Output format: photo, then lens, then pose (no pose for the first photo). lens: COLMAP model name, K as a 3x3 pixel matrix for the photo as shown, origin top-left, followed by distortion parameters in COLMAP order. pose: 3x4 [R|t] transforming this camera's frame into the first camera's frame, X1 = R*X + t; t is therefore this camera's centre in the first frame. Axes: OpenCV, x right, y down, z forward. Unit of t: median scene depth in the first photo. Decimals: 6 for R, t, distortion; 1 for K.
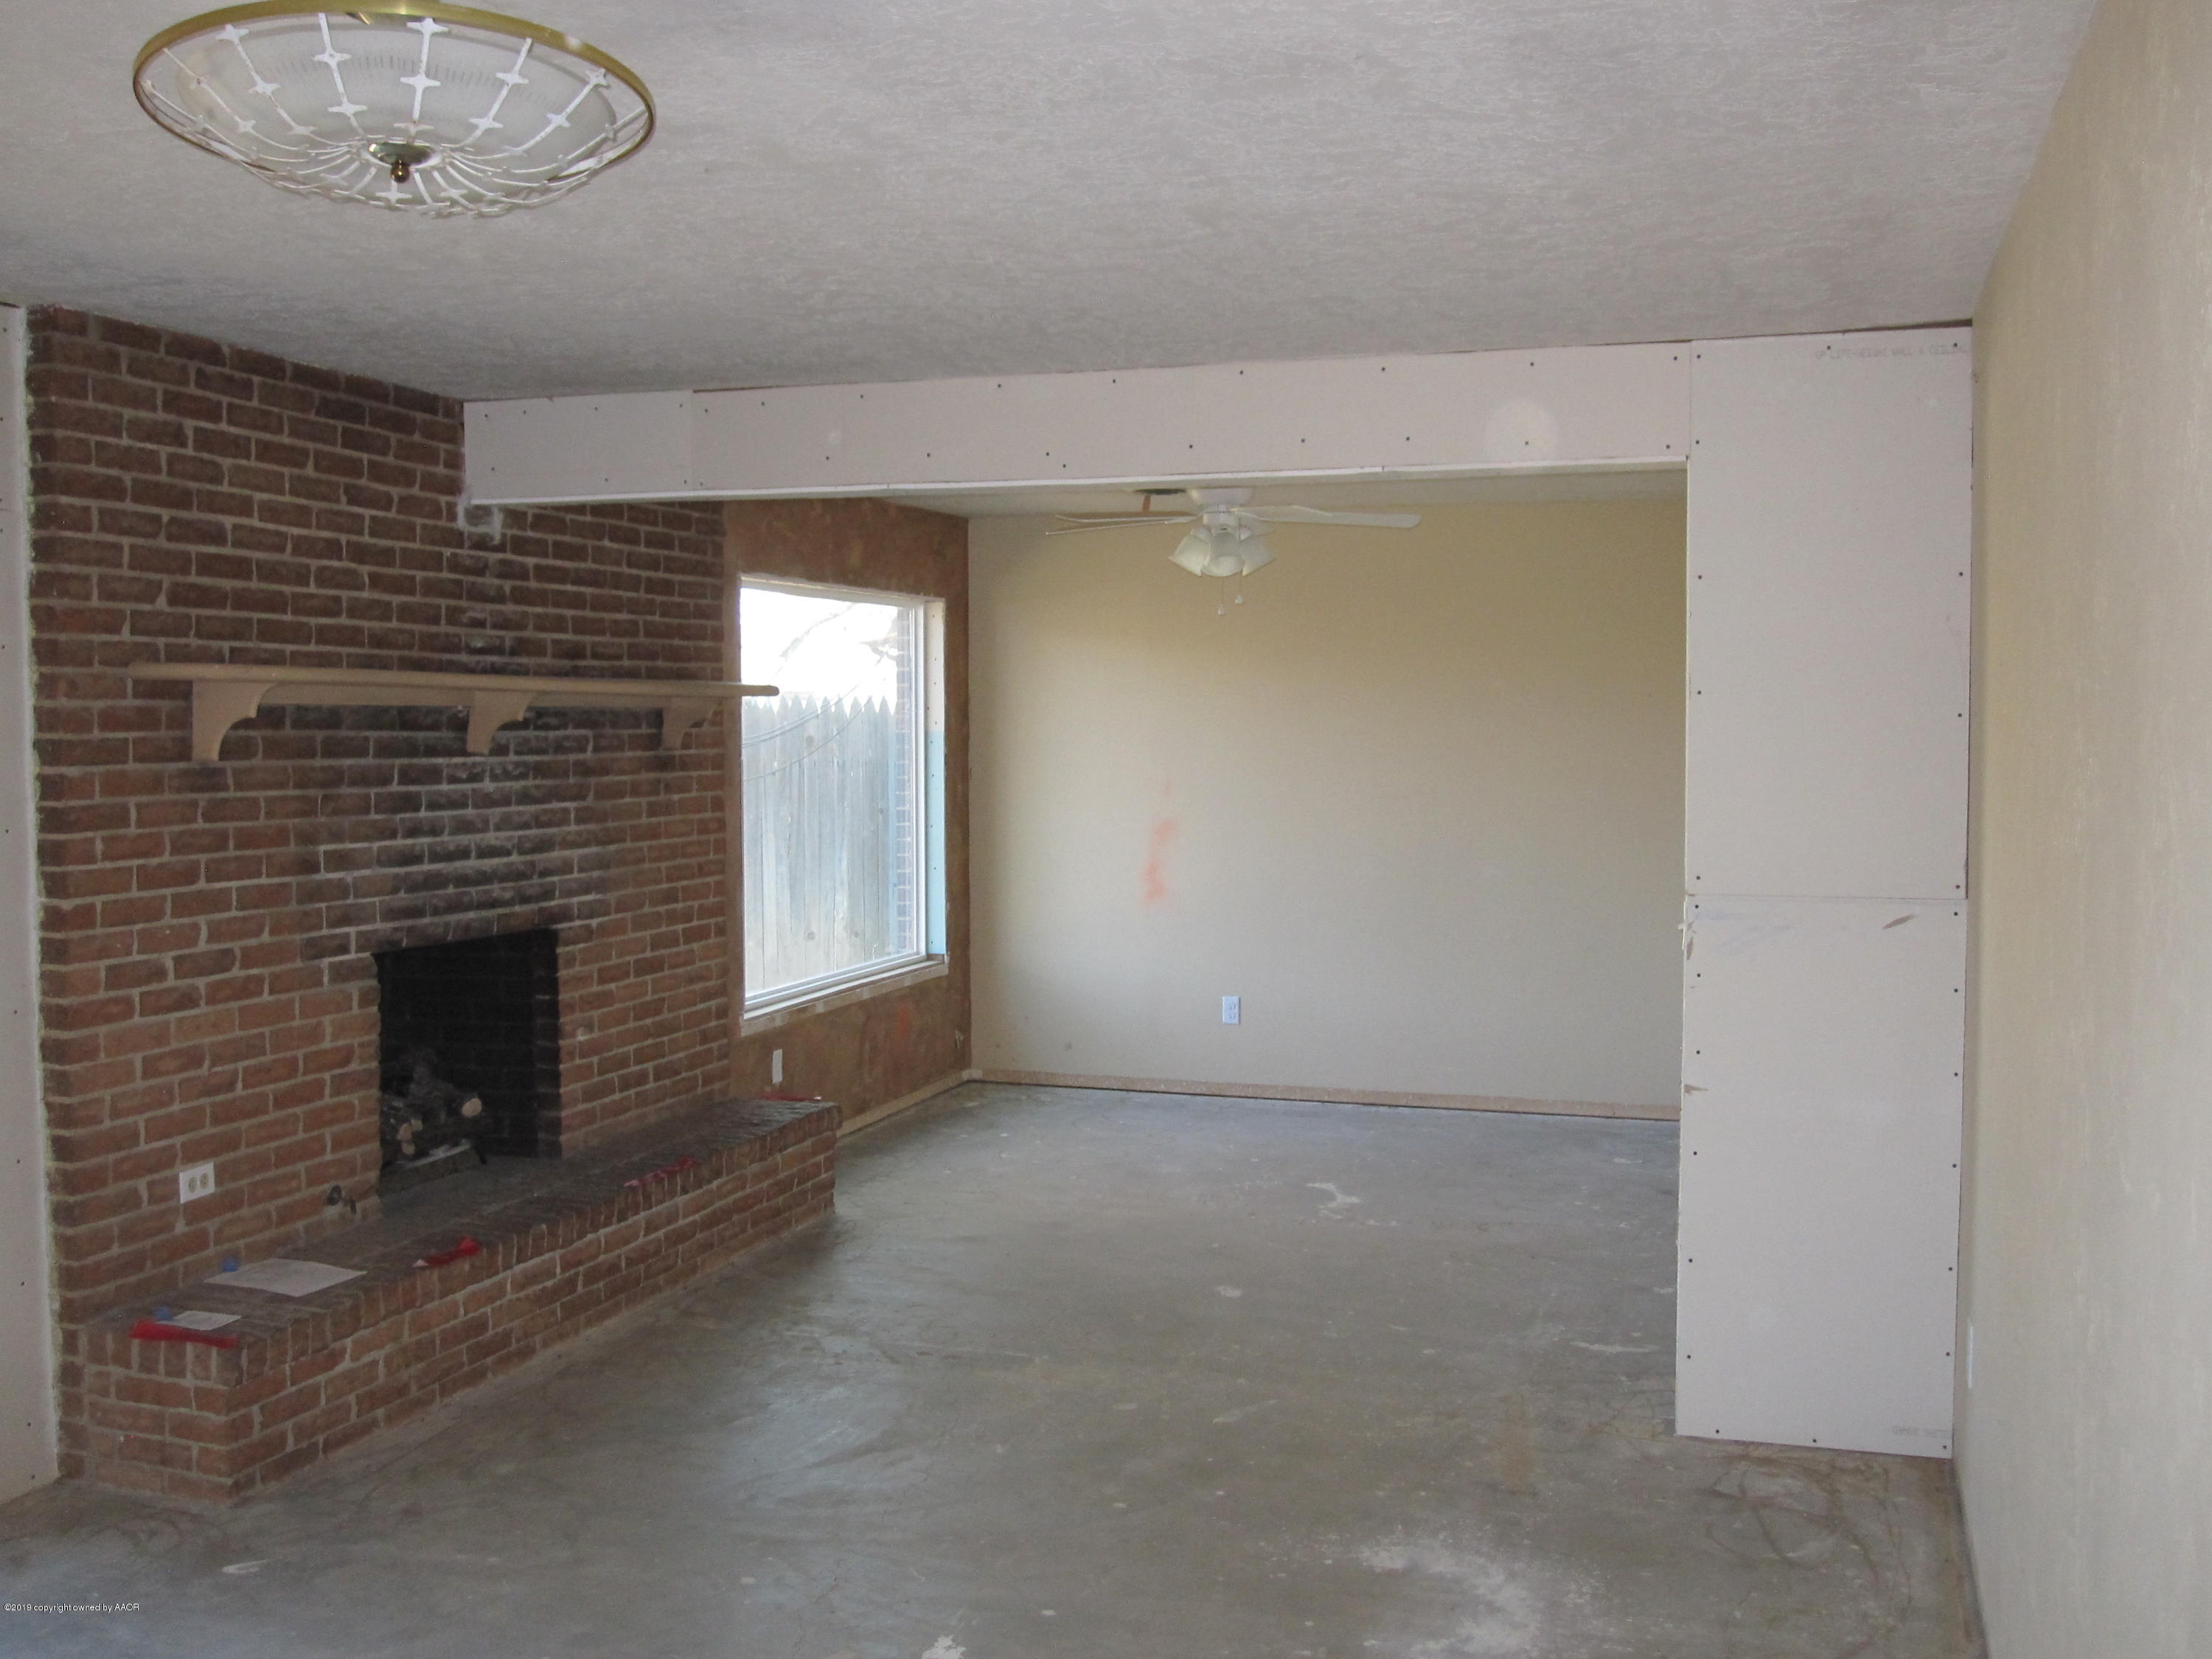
lens RADIAL K [[2151.4, 0, 1106.0], [0, 2151.4, 829.5], [0, 0, 1]] dist [-0.005942, 0.001888]
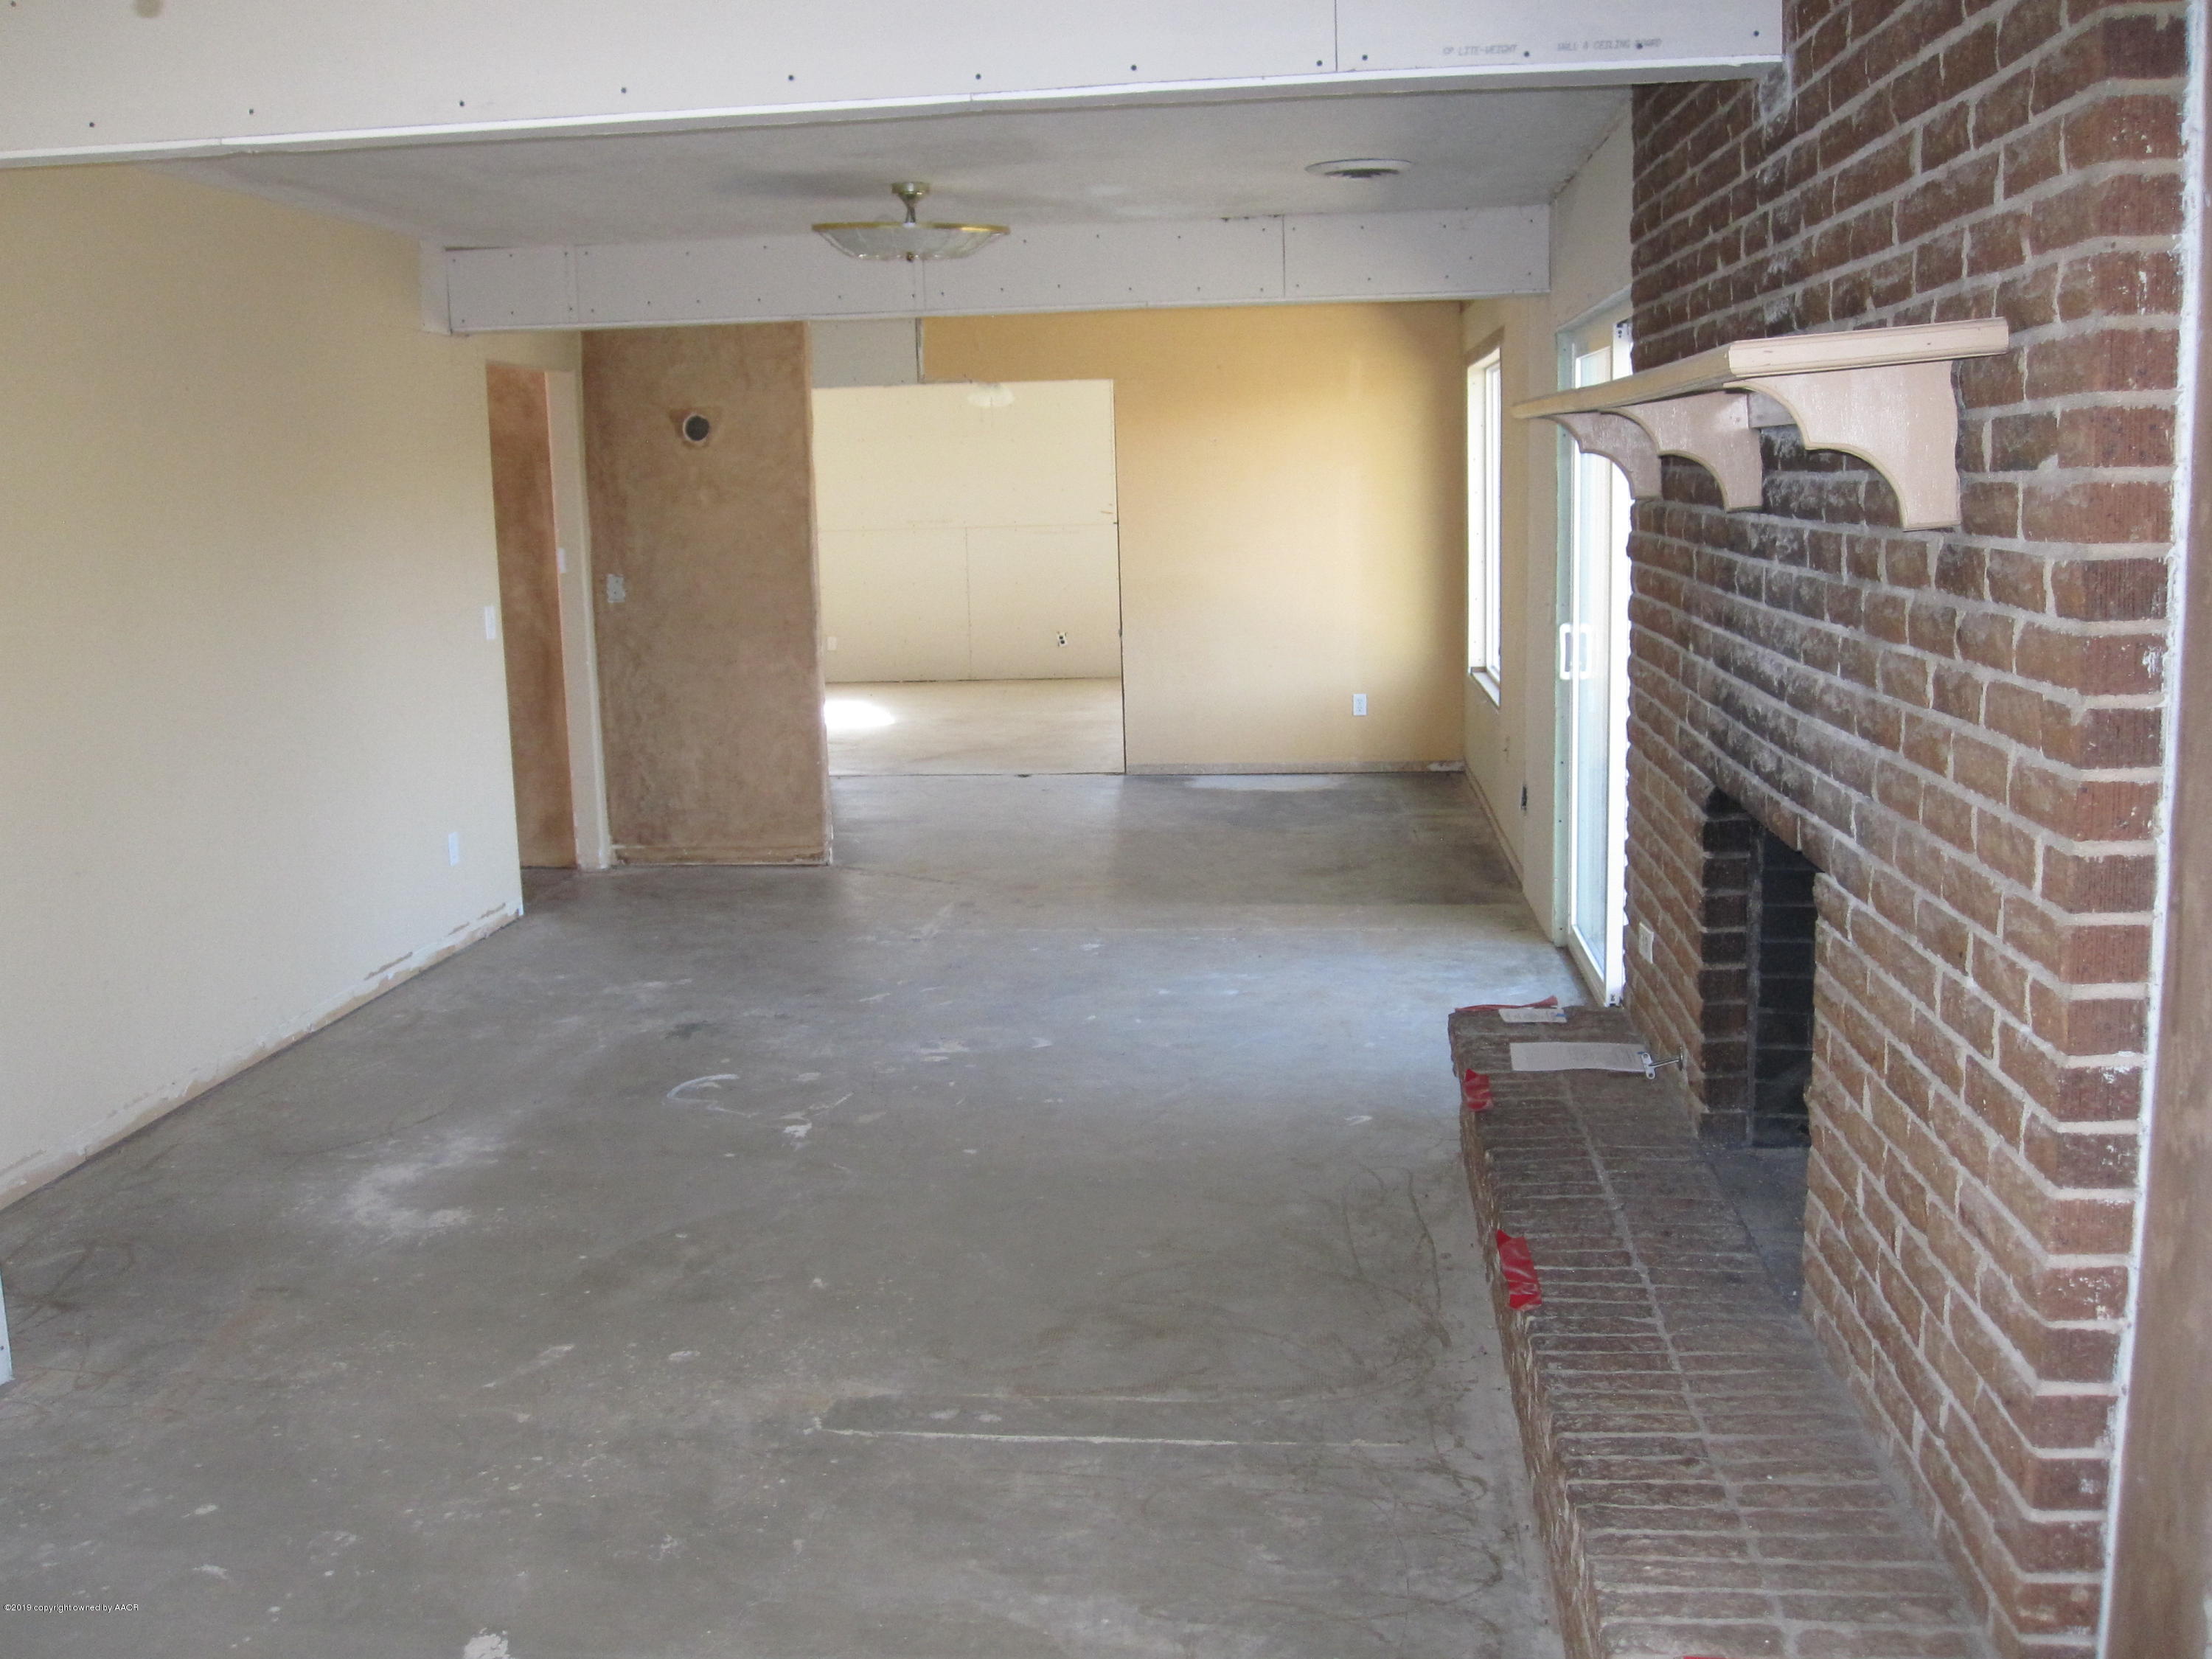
lens RADIAL K [[2151.4, 0, 1106.0], [0, 2151.4, 829.5], [0, 0, 1]] dist [-0.005942, 0.001888]
pose [[-0.974445, 0.069376, -0.213646, 0.015023], [0.022147, 0.976150, 0.215964, -0.105150], [0.223533, 0.205714, -0.952741, 1.988031]]
